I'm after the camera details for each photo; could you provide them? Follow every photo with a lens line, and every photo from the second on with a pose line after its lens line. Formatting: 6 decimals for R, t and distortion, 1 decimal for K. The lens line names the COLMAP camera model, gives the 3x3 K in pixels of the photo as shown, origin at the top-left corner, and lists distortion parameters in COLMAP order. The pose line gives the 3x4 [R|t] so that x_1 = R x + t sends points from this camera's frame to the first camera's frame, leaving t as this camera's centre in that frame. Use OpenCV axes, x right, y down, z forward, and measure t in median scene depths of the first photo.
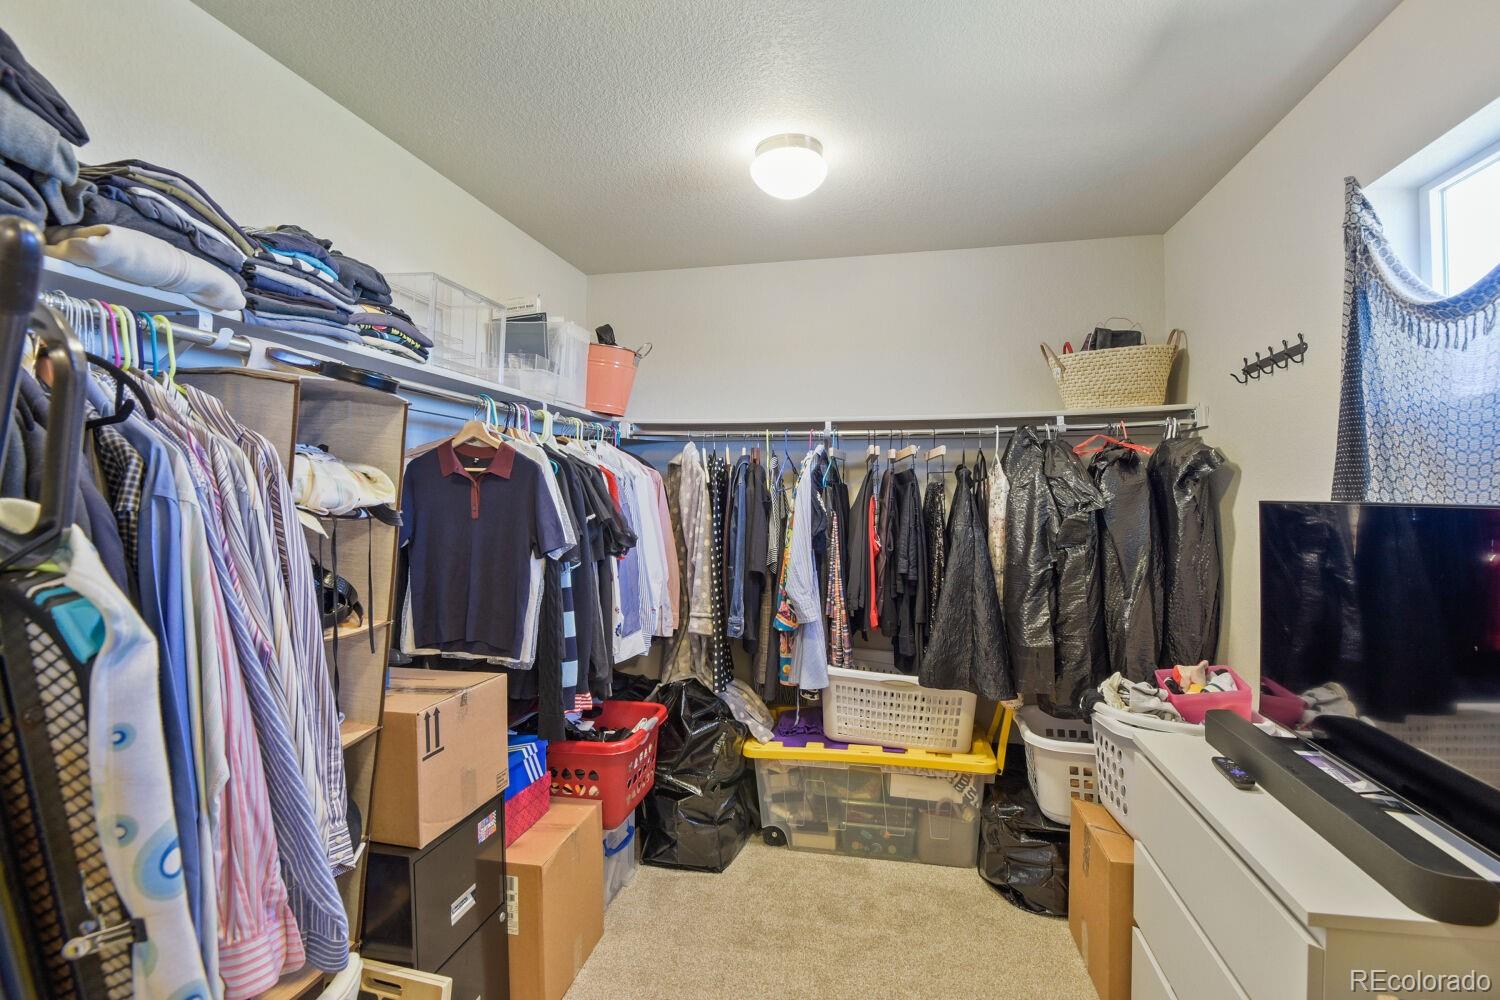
lens RADIAL K [[692.1, 0, 788.9], [0, 692.1, 495.4], [0, 0, 1]] dist [0.031985, -0.025451]
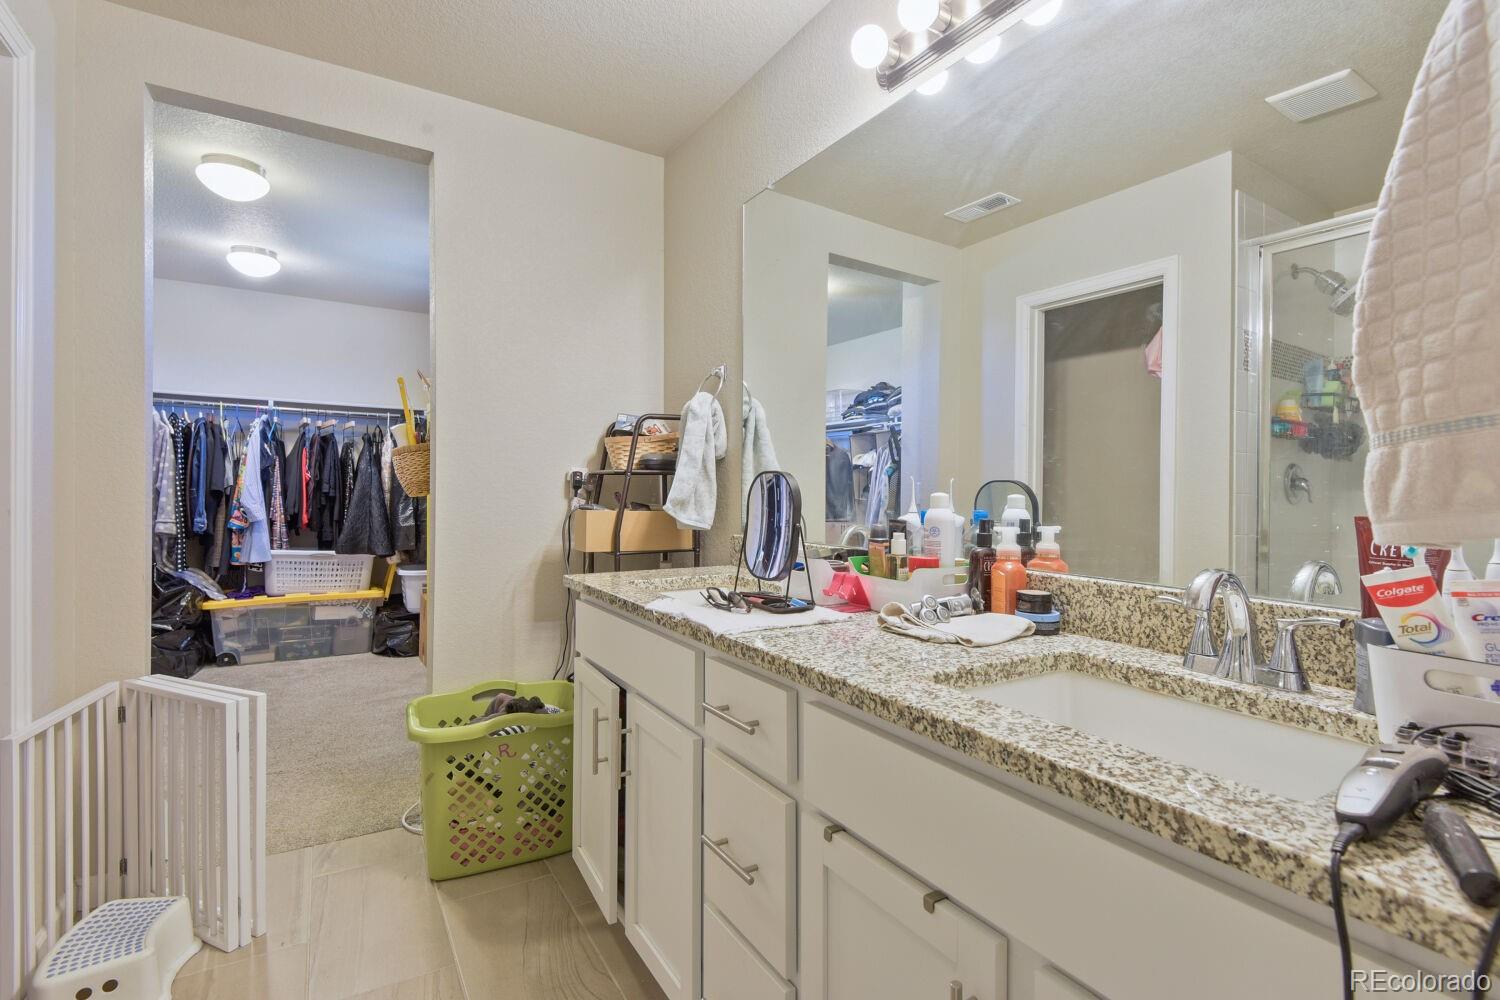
lens RADIAL K [[692.1, 0, 788.9], [0, 692.1, 495.4], [0, 0, 1]] dist [0.031985, -0.025451]
pose [[0.733530, 0.008805, 0.679600, -0.170266], [-0.011724, 0.999931, -0.000300, 0.103860], [-0.679556, -0.007747, 0.733583, -1.054350]]
